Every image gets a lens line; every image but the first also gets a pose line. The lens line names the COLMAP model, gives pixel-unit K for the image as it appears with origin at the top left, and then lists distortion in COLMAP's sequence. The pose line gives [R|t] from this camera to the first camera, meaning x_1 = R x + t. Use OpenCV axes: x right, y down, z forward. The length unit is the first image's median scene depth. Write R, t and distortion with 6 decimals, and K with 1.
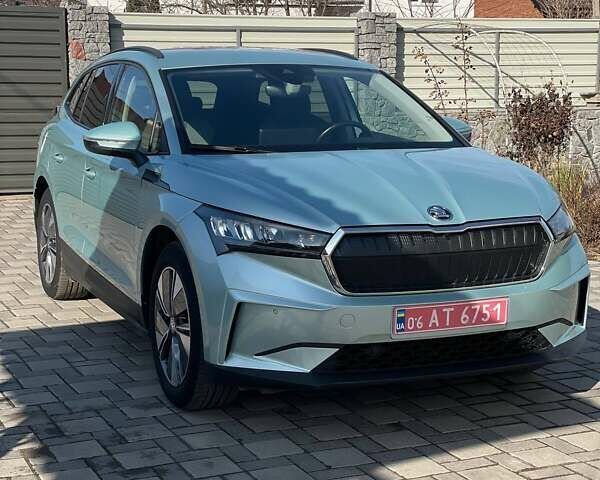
lens RADIAL K [[1182.7, 0, 300.0], [0, 1182.7, 240.0], [0, 0, 1]] dist [0.098293, 0.350467]
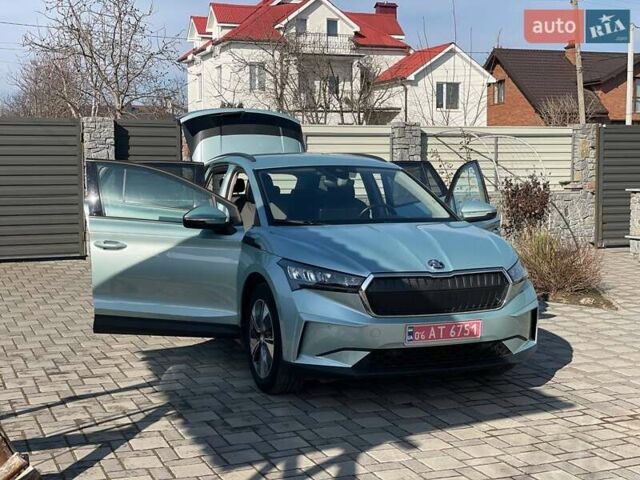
lens RADIAL K [[938.7, 0, 320.0], [0, 938.7, 240.0], [0, 0, 1]] dist [0.145091, -0.211043]
pose [[0.999424, 0.004014, -0.033698, 0.007711], [-0.005903, 0.998404, -0.056167, 0.014772], [0.033418, 0.056334, 0.997853, -0.224340]]
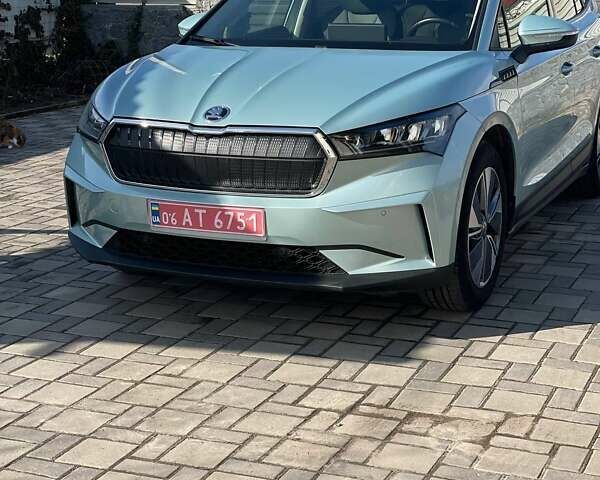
lens RADIAL K [[1182.7, 0, 300.0], [0, 1182.7, 240.0], [0, 0, 1]] dist [0.098293, 0.350467]
pose [[0.674658, 0.161660, -0.720210, 0.872156], [-0.094171, 0.986600, 0.133240, -0.055719], [0.732099, -0.022068, 0.680841, 0.371146]]
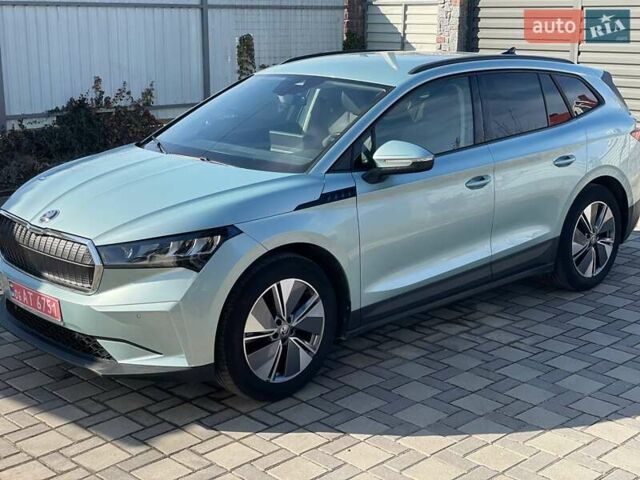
lens RADIAL K [[938.7, 0, 320.0], [0, 938.7, 240.0], [0, 0, 1]] dist [0.145091, -0.211043]
pose [[0.340514, 0.221199, -0.913850, 1.080517], [-0.130942, 0.973618, 0.186875, -0.211930], [0.931077, 0.056028, 0.360495, 0.891248]]
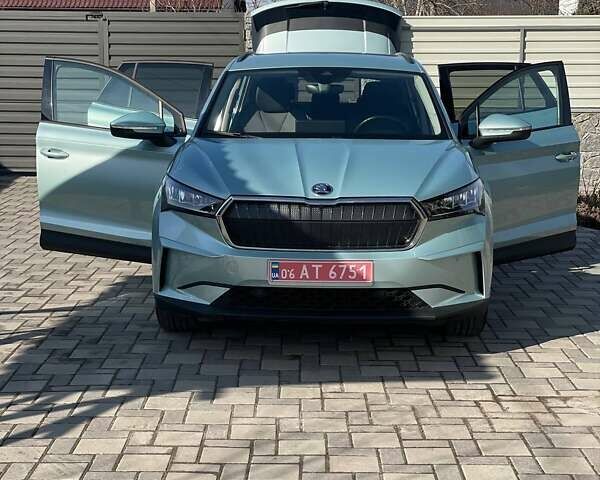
lens RADIAL K [[1182.7, 0, 300.0], [0, 1182.7, 240.0], [0, 0, 1]] dist [0.098293, 0.350467]
pose [[0.907847, 0.067992, -0.413752, 0.605333], [-0.065638, 0.997645, 0.019922, 0.007246], [0.414132, 0.009072, 0.910172, -0.144645]]
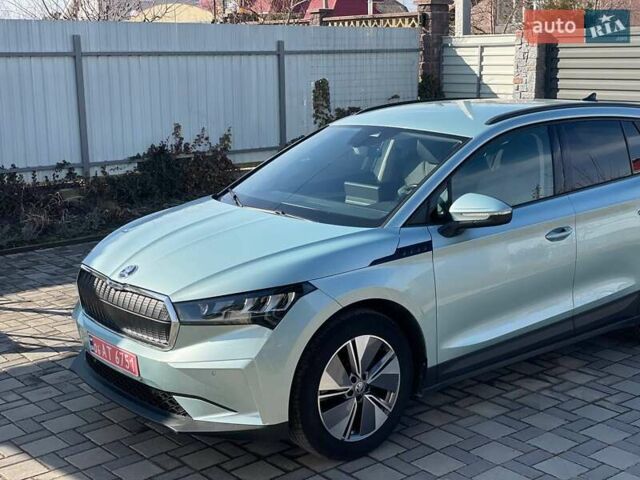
lens RADIAL K [[938.7, 0, 320.0], [0, 938.7, 240.0], [0, 0, 1]] dist [0.145091, -0.211043]
pose [[0.266185, 0.186621, -0.945684, 1.068739], [-0.116777, 0.980097, 0.160543, -0.230577], [0.956822, 0.067700, 0.282680, 0.892986]]
